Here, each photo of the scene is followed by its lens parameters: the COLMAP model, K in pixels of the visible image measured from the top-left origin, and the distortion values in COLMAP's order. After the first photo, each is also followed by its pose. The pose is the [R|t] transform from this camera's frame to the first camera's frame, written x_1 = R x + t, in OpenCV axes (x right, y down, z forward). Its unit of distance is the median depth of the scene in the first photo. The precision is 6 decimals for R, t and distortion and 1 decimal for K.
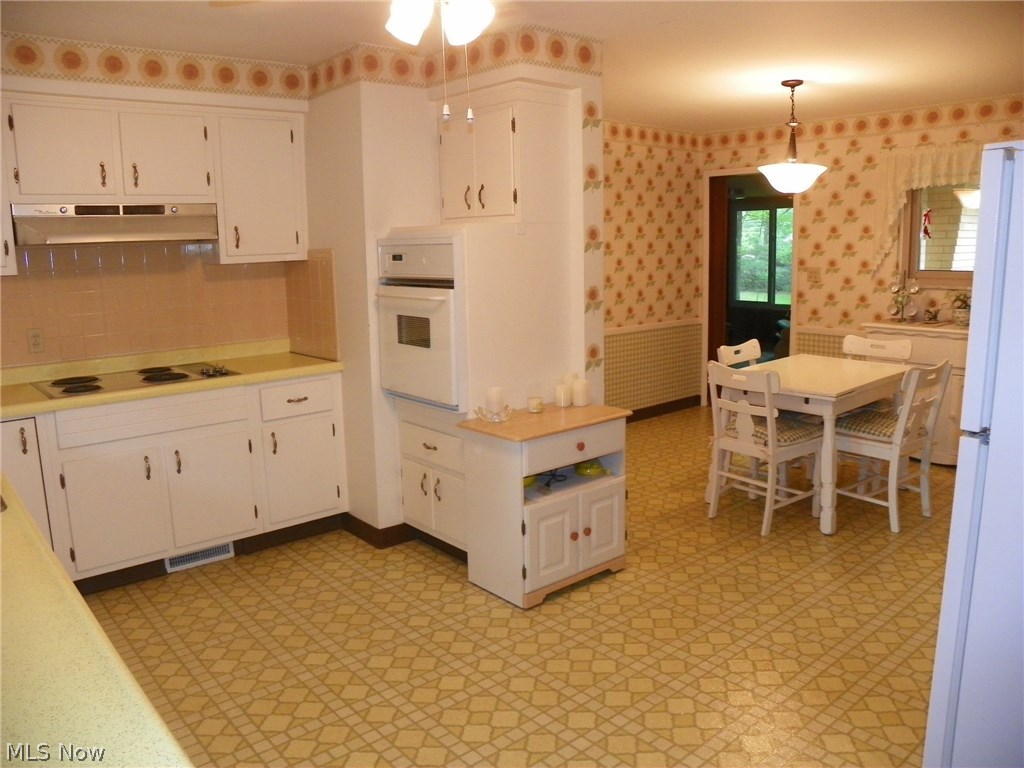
lens RADIAL K [[805.7, 0, 506.7], [0, 805.7, 380.0], [0, 0, 1]] dist [-0.013816, -0.000022]
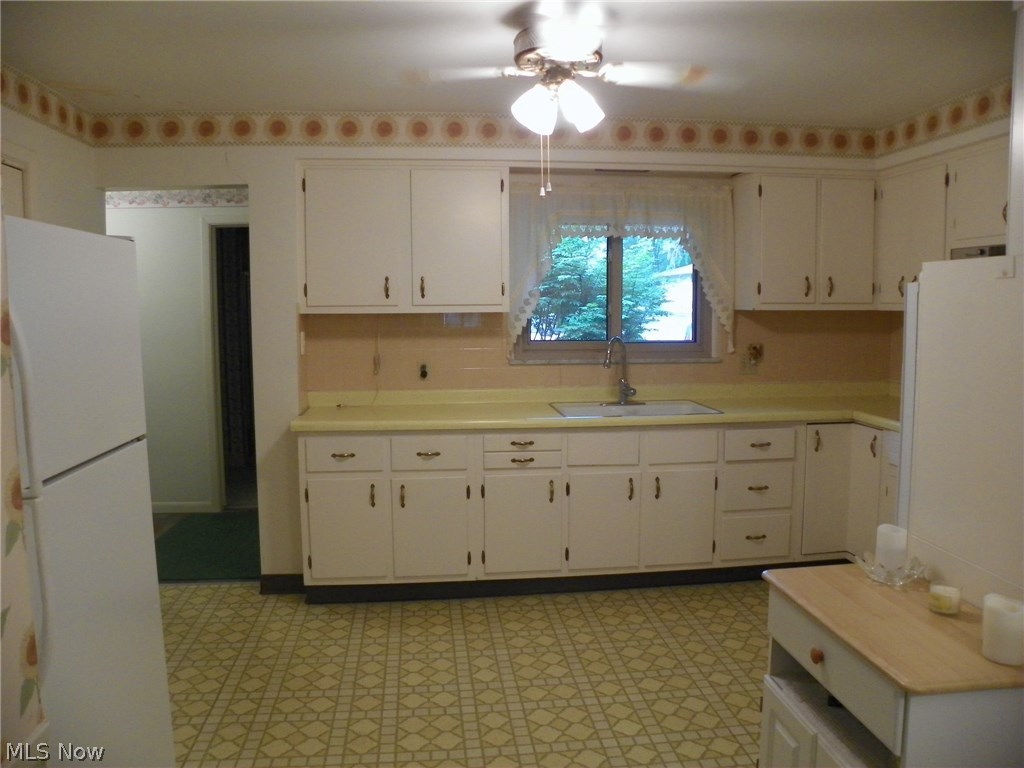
lens RADIAL K [[805.7, 0, 507.7], [0, 805.7, 386.2], [0, 0, 1]] dist [-0.013816, -0.000022]
pose [[-0.547617, 0.114785, -0.828818, 0.817939], [-0.124329, 0.968387, 0.216261, -0.240681], [0.827440, 0.221475, -0.516034, 1.334212]]
